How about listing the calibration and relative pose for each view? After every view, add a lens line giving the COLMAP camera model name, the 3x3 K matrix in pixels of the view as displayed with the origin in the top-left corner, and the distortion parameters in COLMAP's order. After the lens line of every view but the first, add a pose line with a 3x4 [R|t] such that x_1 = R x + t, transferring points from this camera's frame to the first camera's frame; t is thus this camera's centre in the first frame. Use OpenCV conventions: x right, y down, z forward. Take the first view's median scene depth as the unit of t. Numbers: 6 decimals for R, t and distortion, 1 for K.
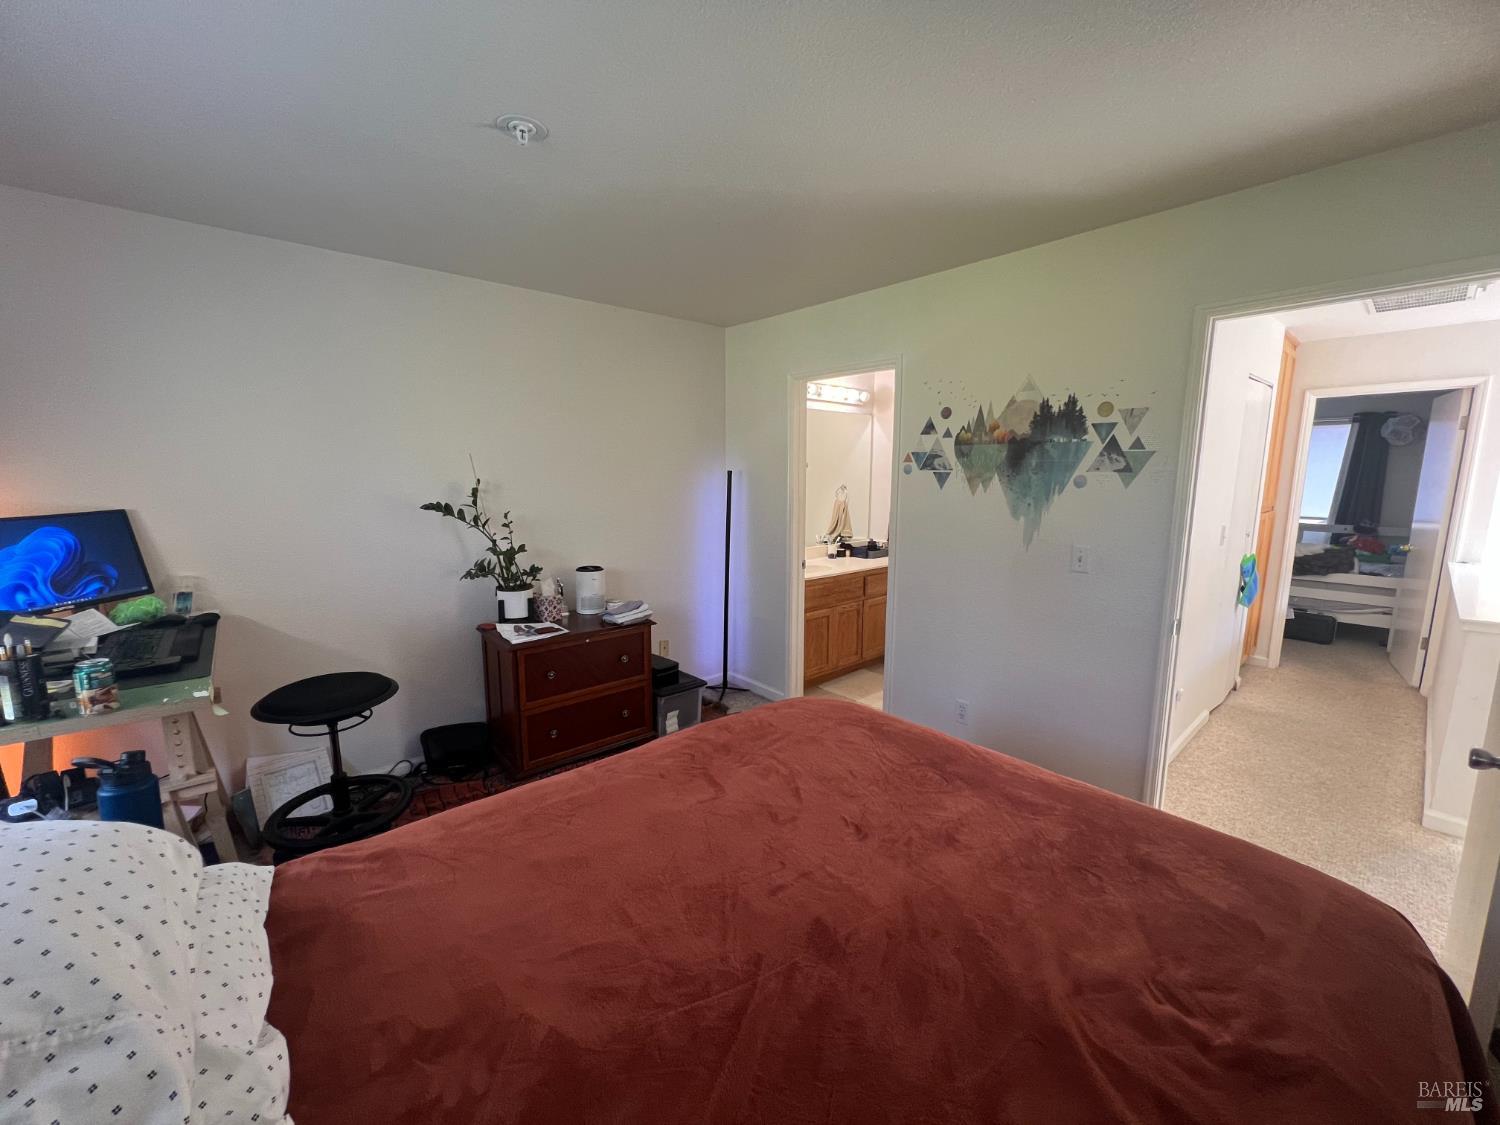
lens RADIAL K [[603.6, 0, 751.1], [0, 603.6, 562.7], [0, 0, 1]] dist [-0.001815, 0.000436]
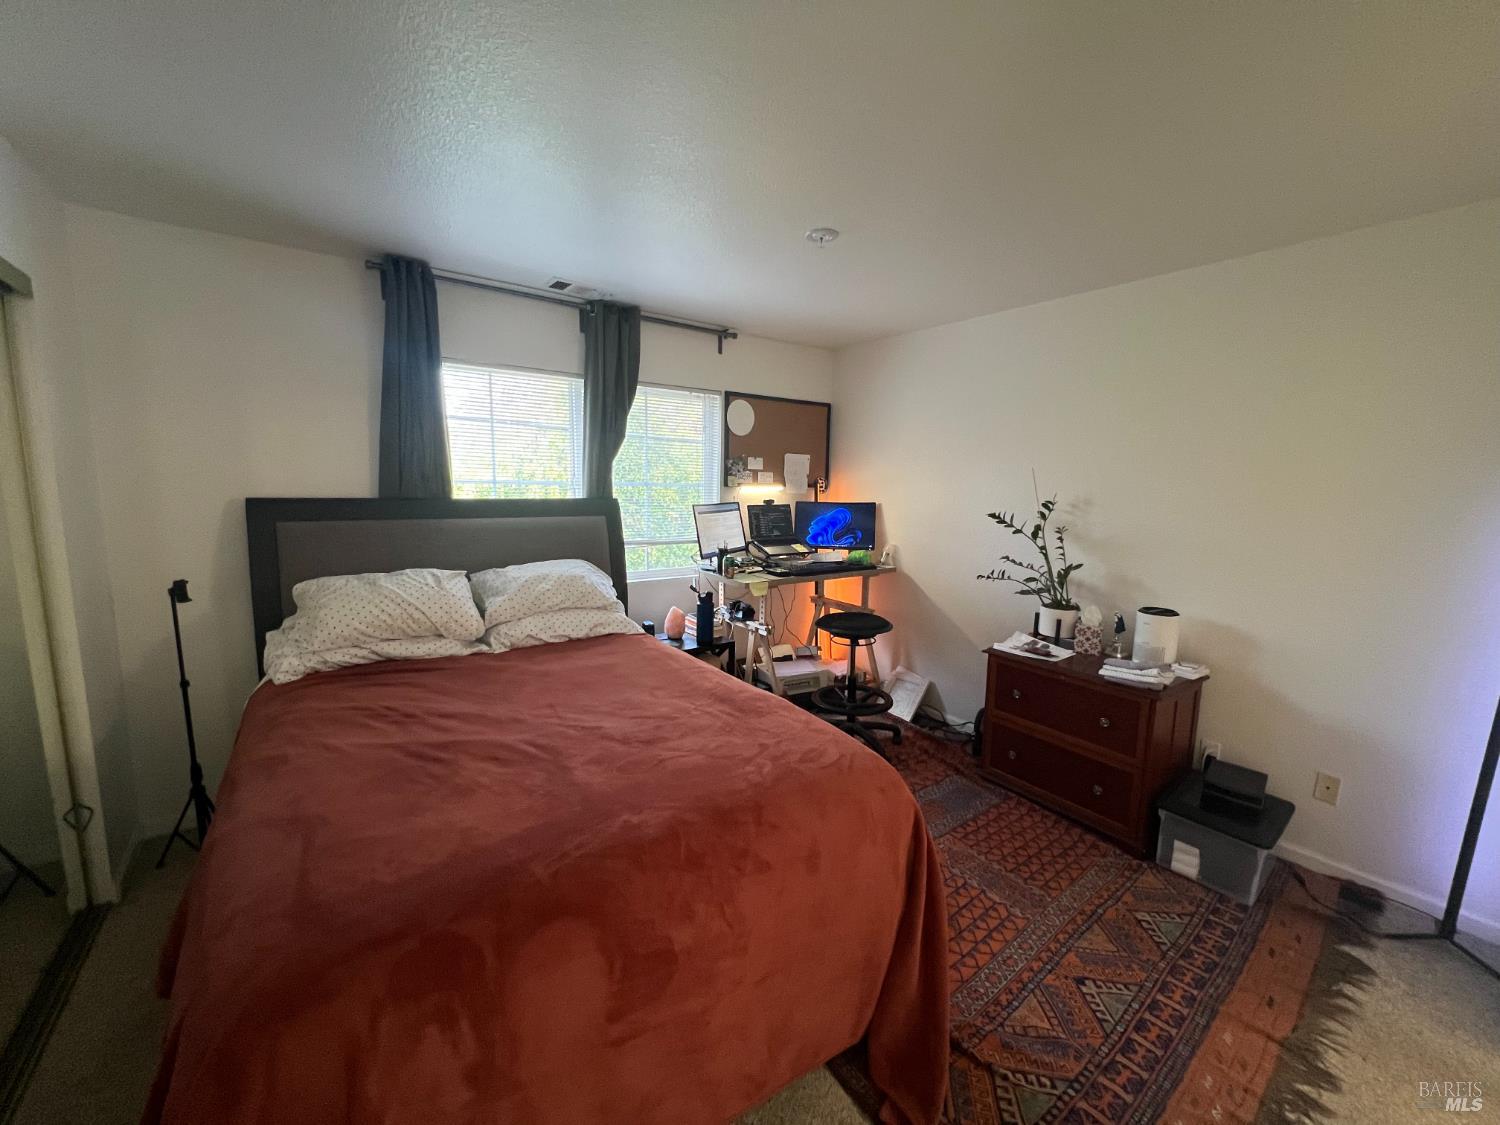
lens RADIAL K [[603.6, 0, 753.7], [0, 603.6, 563.7], [0, 0, 1]] dist [-0.001815, 0.000436]
pose [[-0.090495, 0.133439, -0.986917, 0.592664], [-0.171449, 0.974100, 0.147427, -0.082426], [0.981028, 0.182548, -0.065273, 0.567144]]
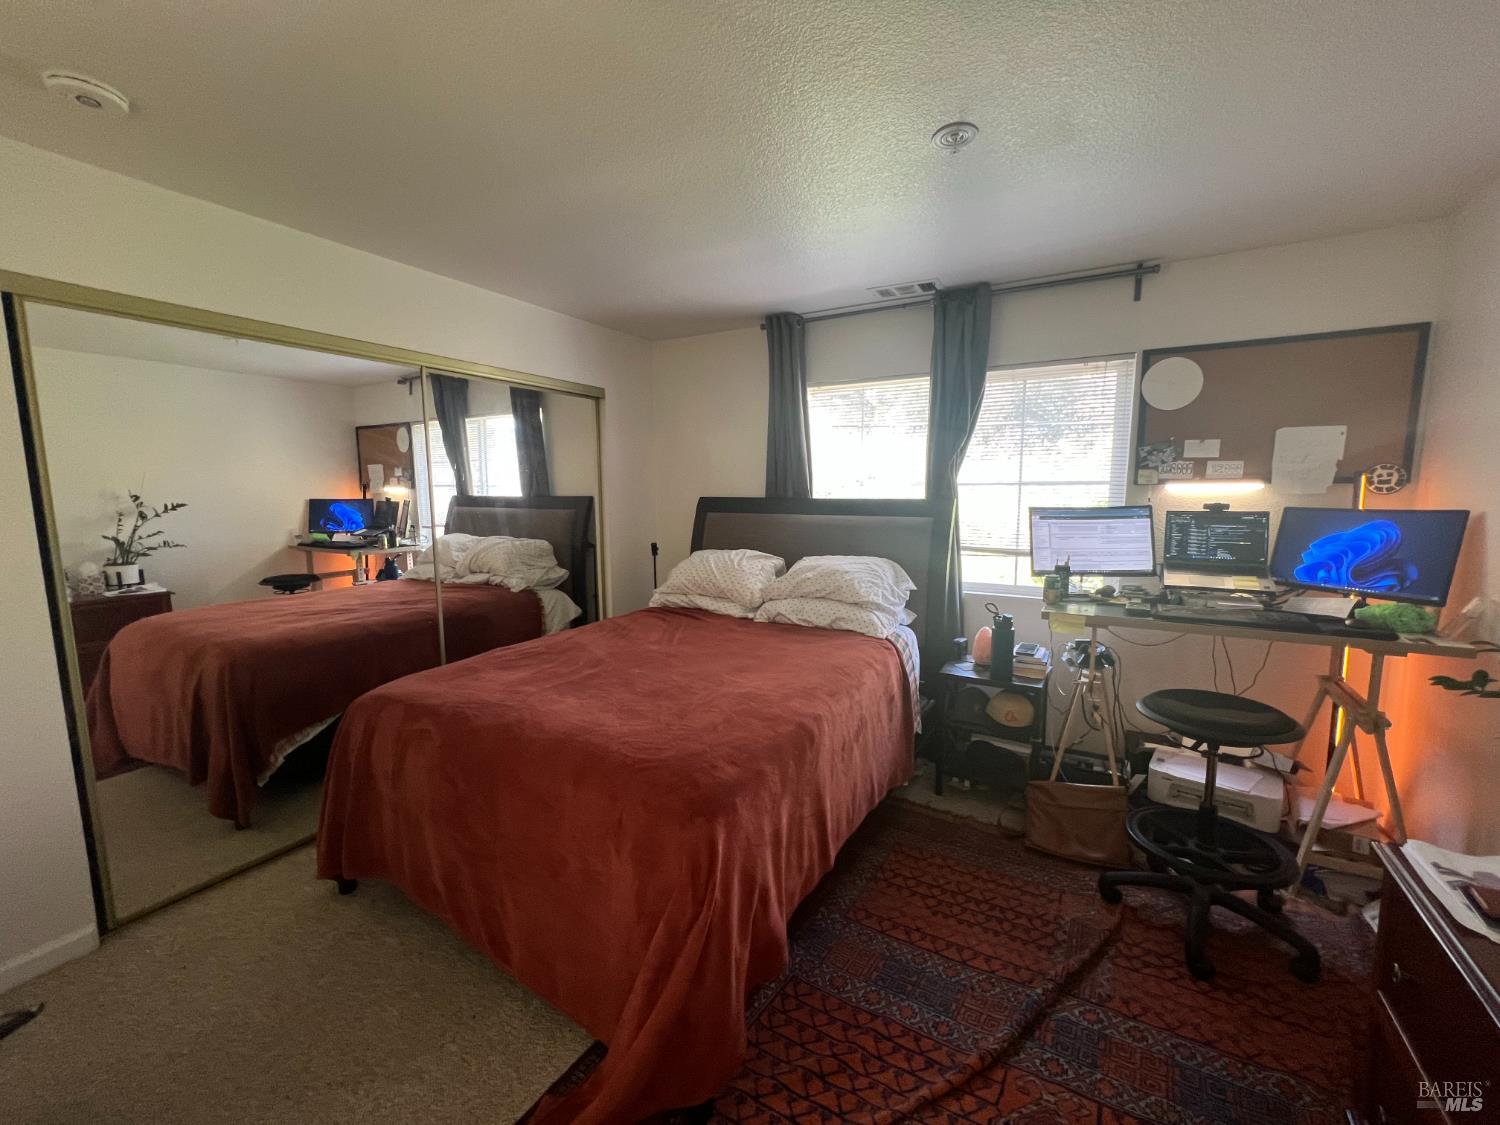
lens RADIAL K [[603.6, 0, 748.5], [0, 603.6, 561.2], [0, 0, 1]] dist [-0.001815, 0.000436]
pose [[-0.947501, 0.042866, -0.316865, 0.171303], [-0.045500, 0.962814, 0.266306, -0.146890], [0.316498, 0.266743, -0.910317, 1.066753]]
